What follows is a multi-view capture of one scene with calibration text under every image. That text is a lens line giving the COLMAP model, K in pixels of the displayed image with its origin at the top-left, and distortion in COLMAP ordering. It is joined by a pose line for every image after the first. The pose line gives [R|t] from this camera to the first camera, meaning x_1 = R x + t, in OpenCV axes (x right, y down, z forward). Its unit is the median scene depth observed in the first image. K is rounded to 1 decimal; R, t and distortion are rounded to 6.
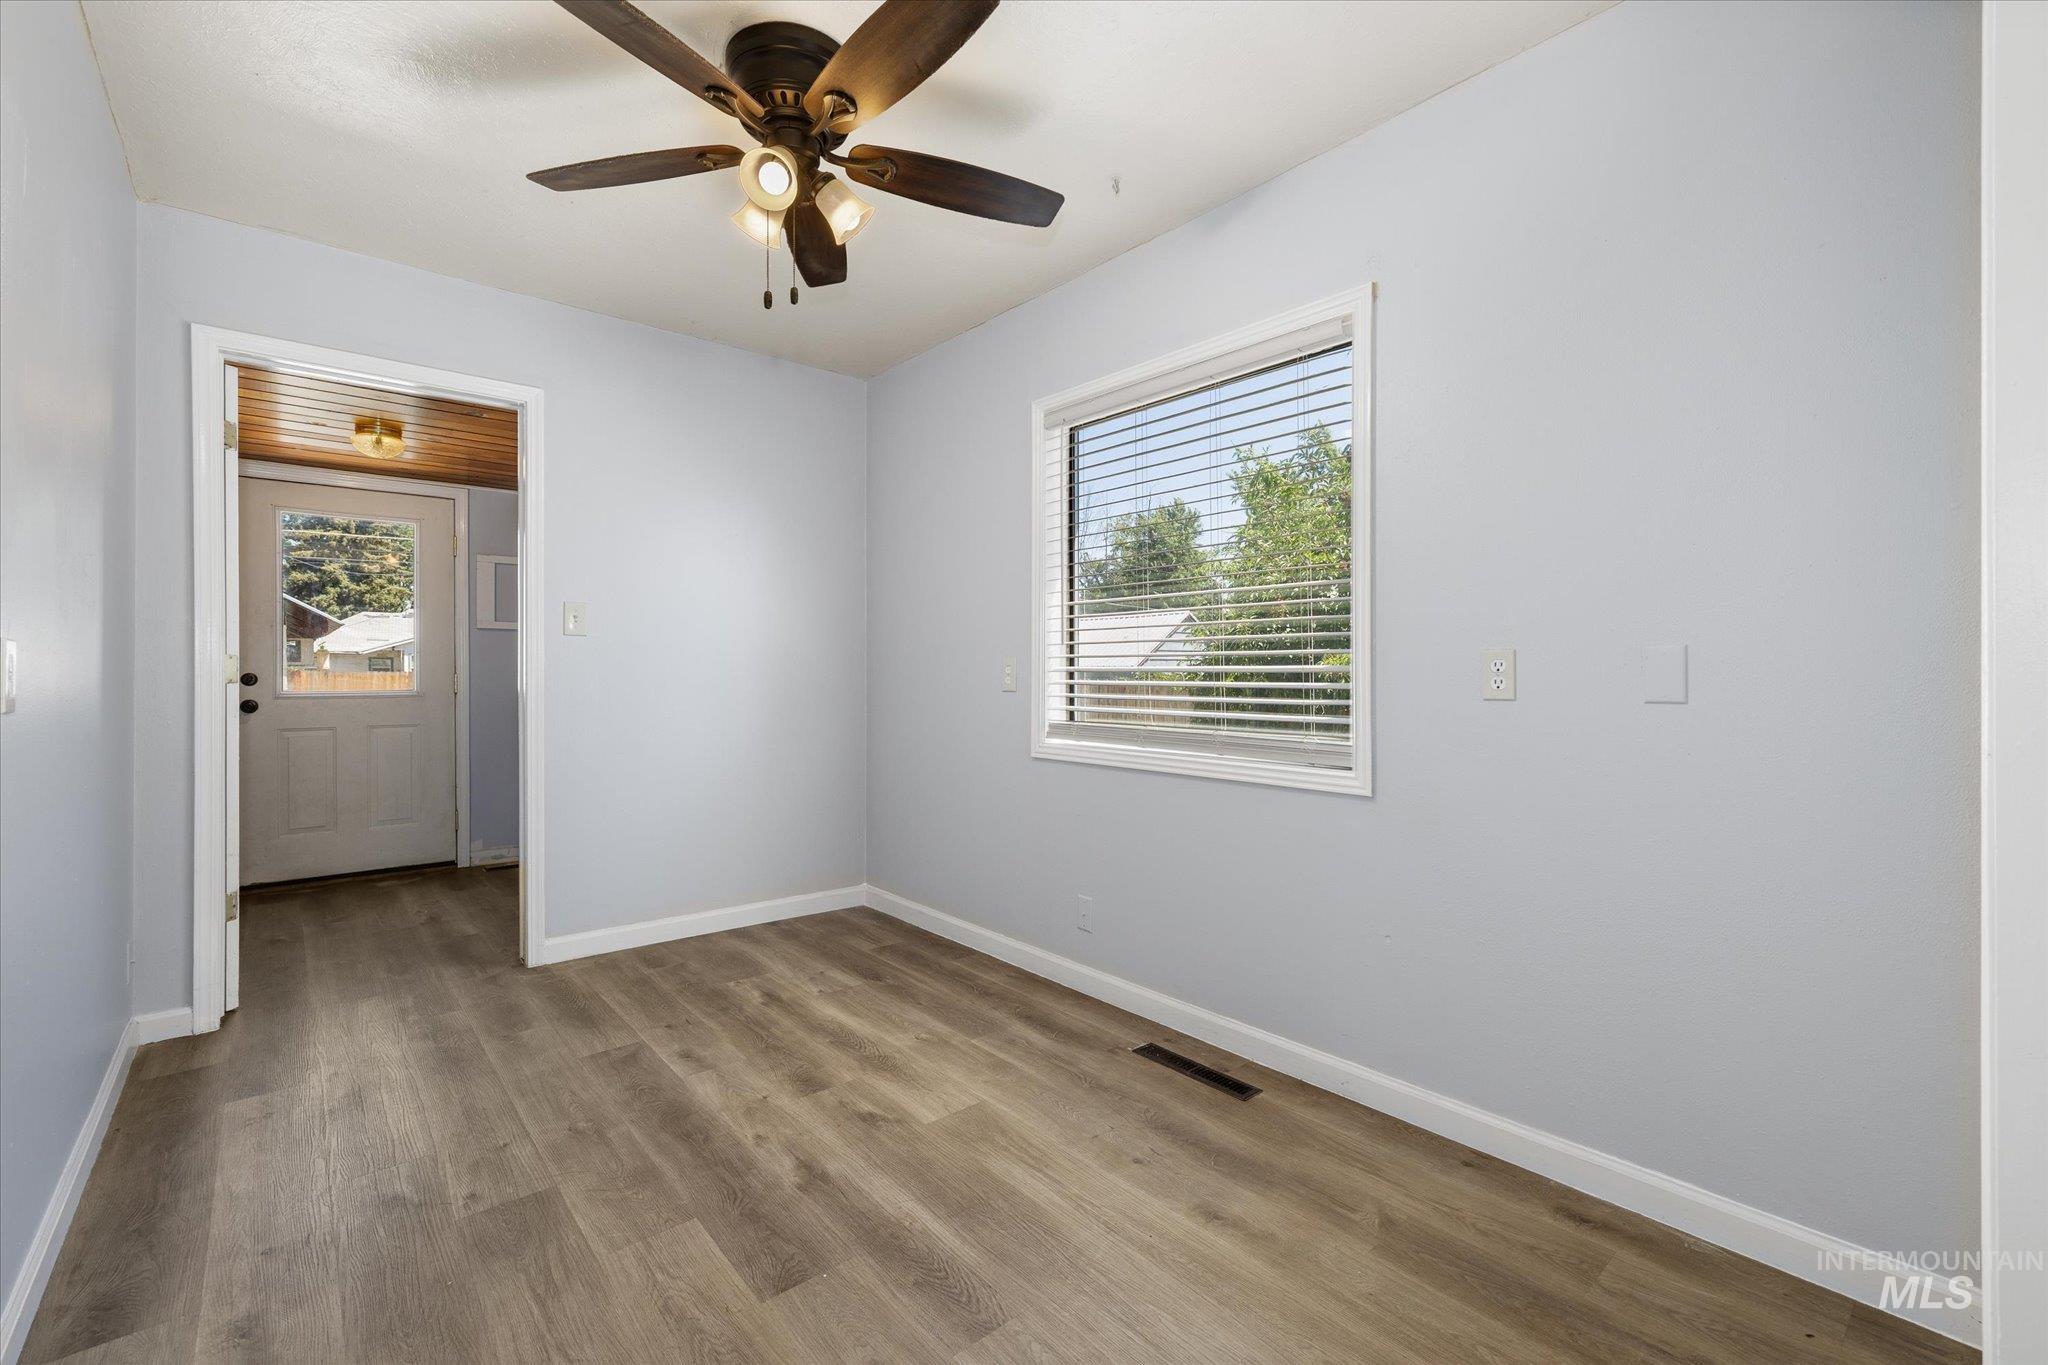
lens RADIAL K [[865.7, 0, 1022.9], [0, 865.7, 680.1], [0, 0, 1]] dist [0.001583, 0.001696]
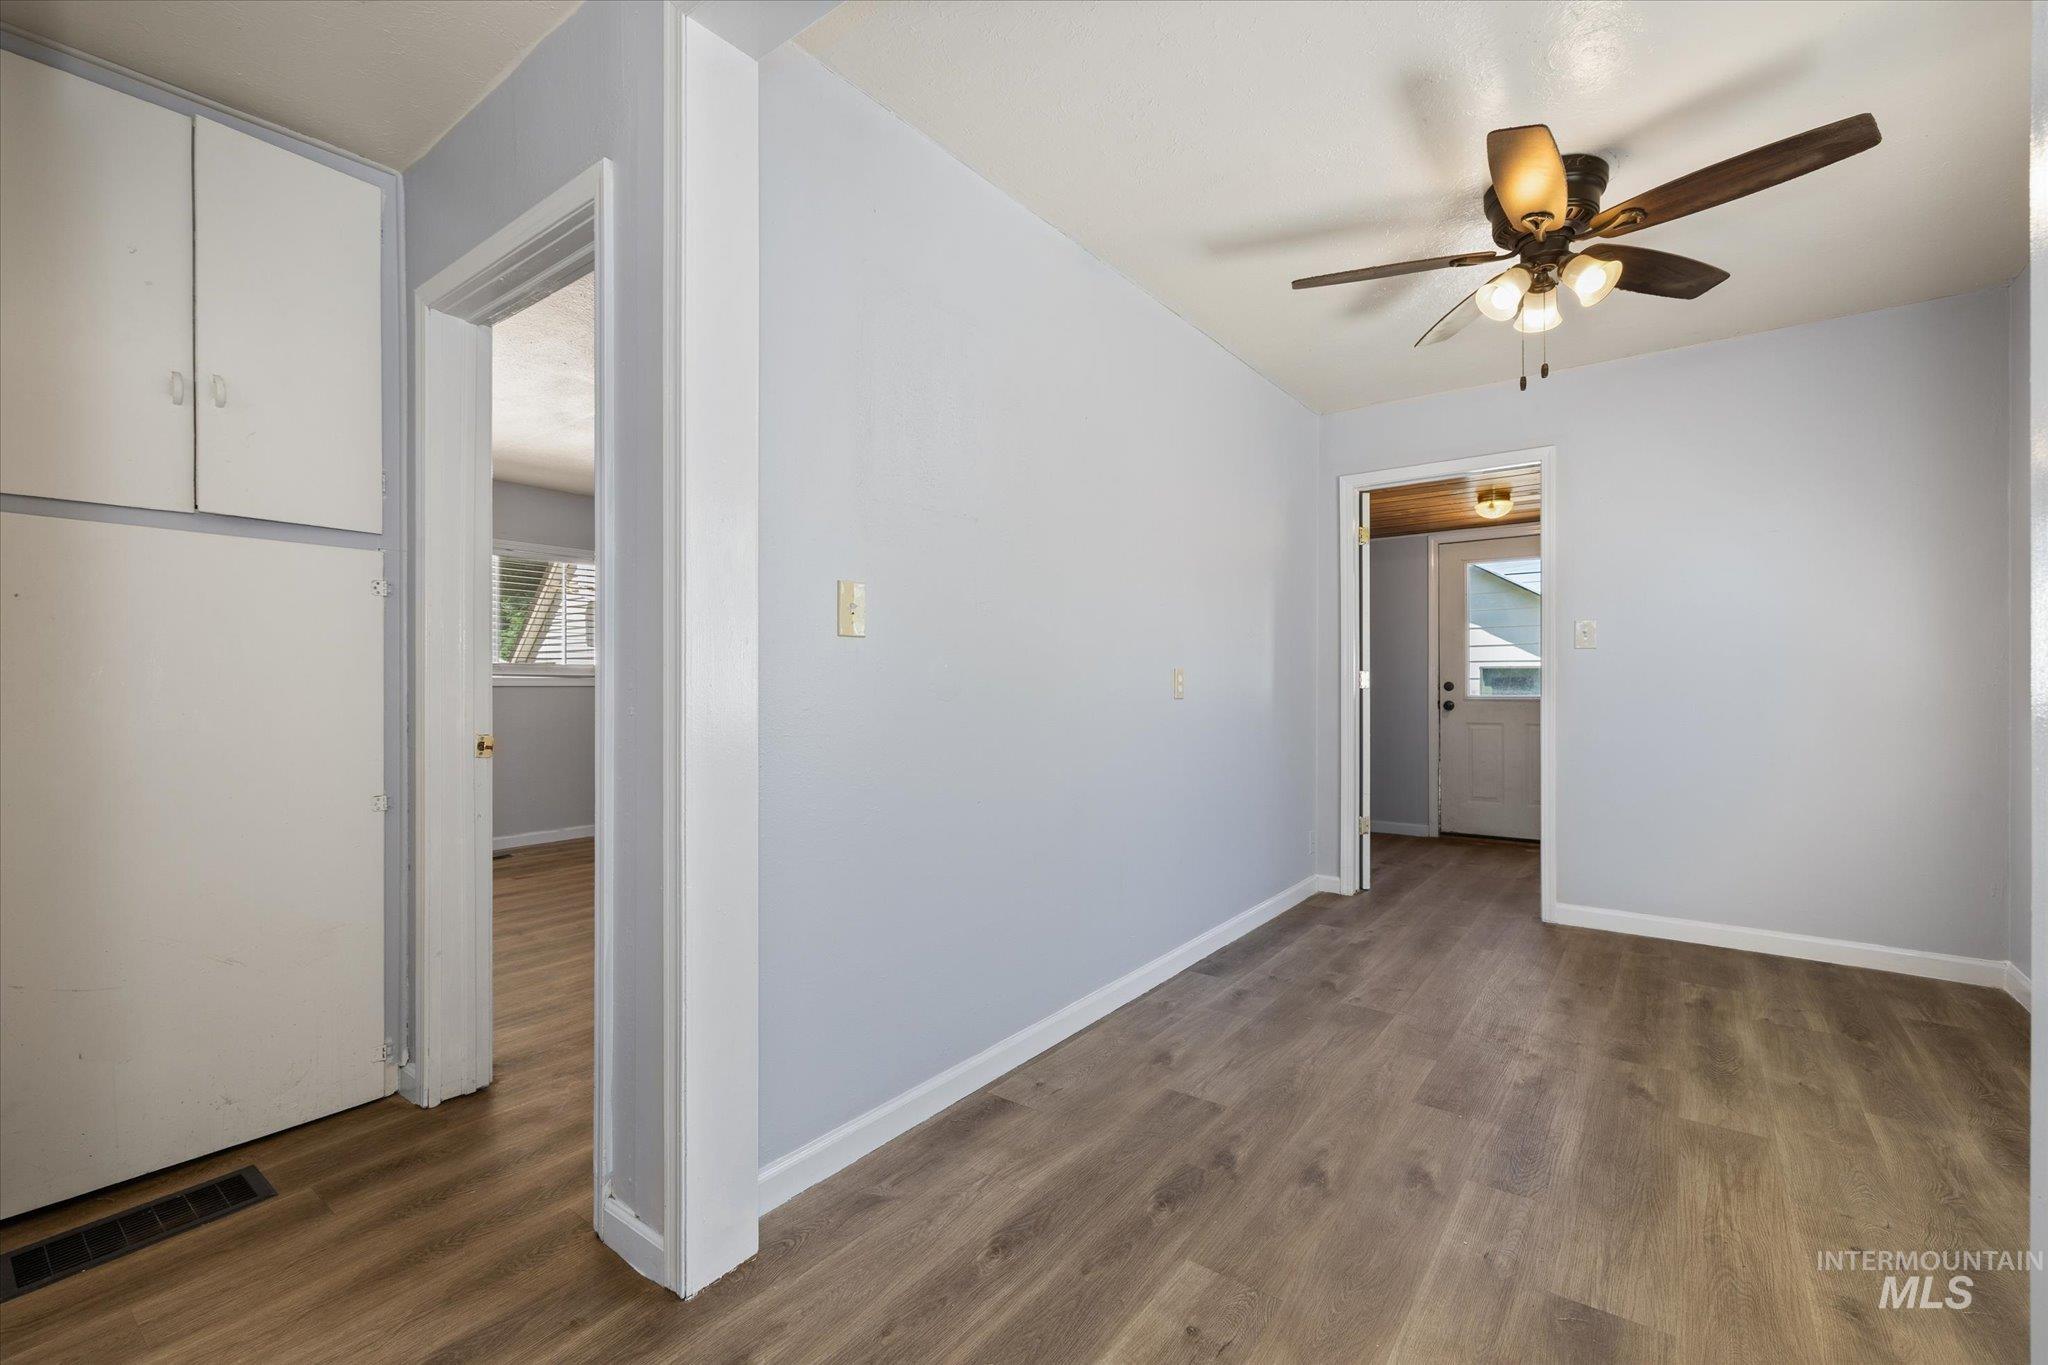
lens RADIAL K [[885.1, 0, 1008.9], [0, 885.1, 684.8], [0, 0, 1]] dist [0.001702, -0.000062]
pose [[0.207938, -0.001644, -0.978141, 0.698173], [-0.004082, 0.999988, -0.002549, 0.005375], [0.978133, 0.004522, 0.207929, 0.001907]]
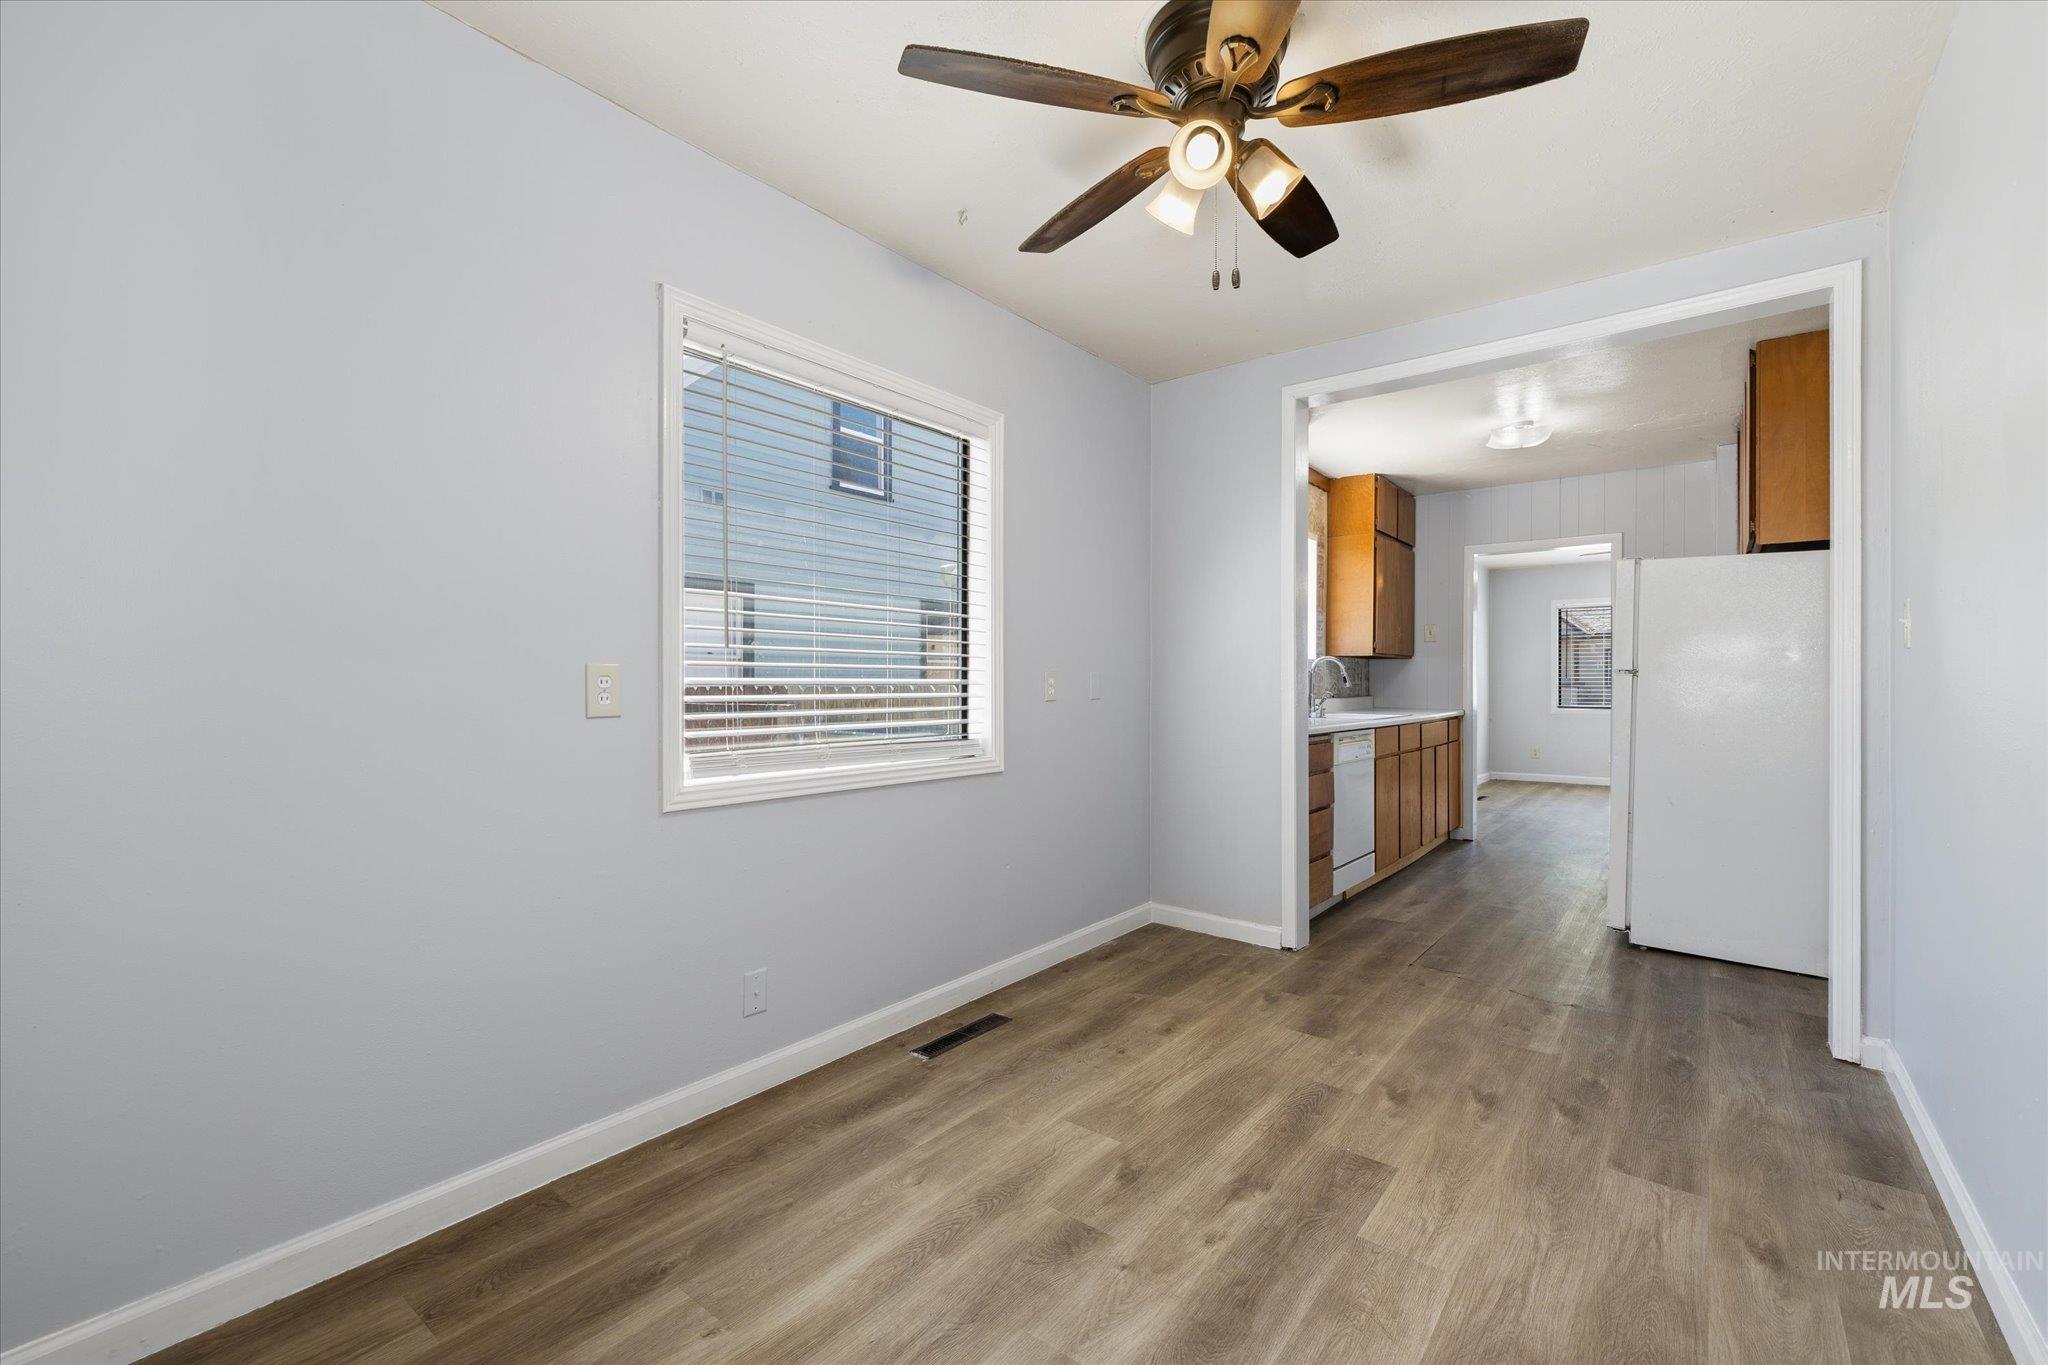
lens RADIAL K [[865.7, 0, 1024.0], [0, 865.7, 679.7], [0, 0, 1]] dist [0.001583, 0.001696]
pose [[-0.189847, 0.000666, 0.981814, -0.989917], [0.006883, 0.999976, 0.000652, -0.017389], [-0.981790, 0.006882, -0.189847, 1.202636]]
